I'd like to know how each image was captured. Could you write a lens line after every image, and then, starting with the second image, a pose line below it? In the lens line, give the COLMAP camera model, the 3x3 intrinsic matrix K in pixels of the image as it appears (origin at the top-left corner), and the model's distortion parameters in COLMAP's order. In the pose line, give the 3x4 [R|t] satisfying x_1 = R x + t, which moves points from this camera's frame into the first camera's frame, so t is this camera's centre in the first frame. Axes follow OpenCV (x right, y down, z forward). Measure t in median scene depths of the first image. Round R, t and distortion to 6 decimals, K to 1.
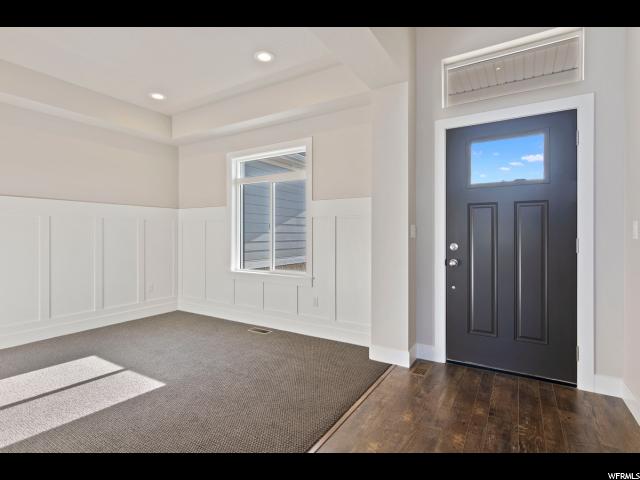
lens RADIAL K [[320.4, 0, 321.5], [0, 320.4, 235.9], [0, 0, 1]] dist [-0.004767, -0.001004]
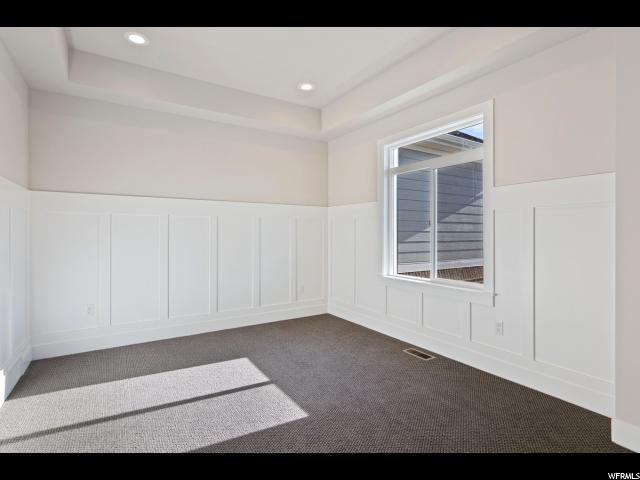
lens RADIAL K [[320.4, 0, 321.5], [0, 320.4, 235.9], [0, 0, 1]] dist [-0.004767, -0.001004]
pose [[0.899160, 0.002422, -0.437613, -0.062056], [-0.001029, 0.999994, 0.003419, -0.001364], [0.437619, -0.002624, 0.899157, 0.176986]]
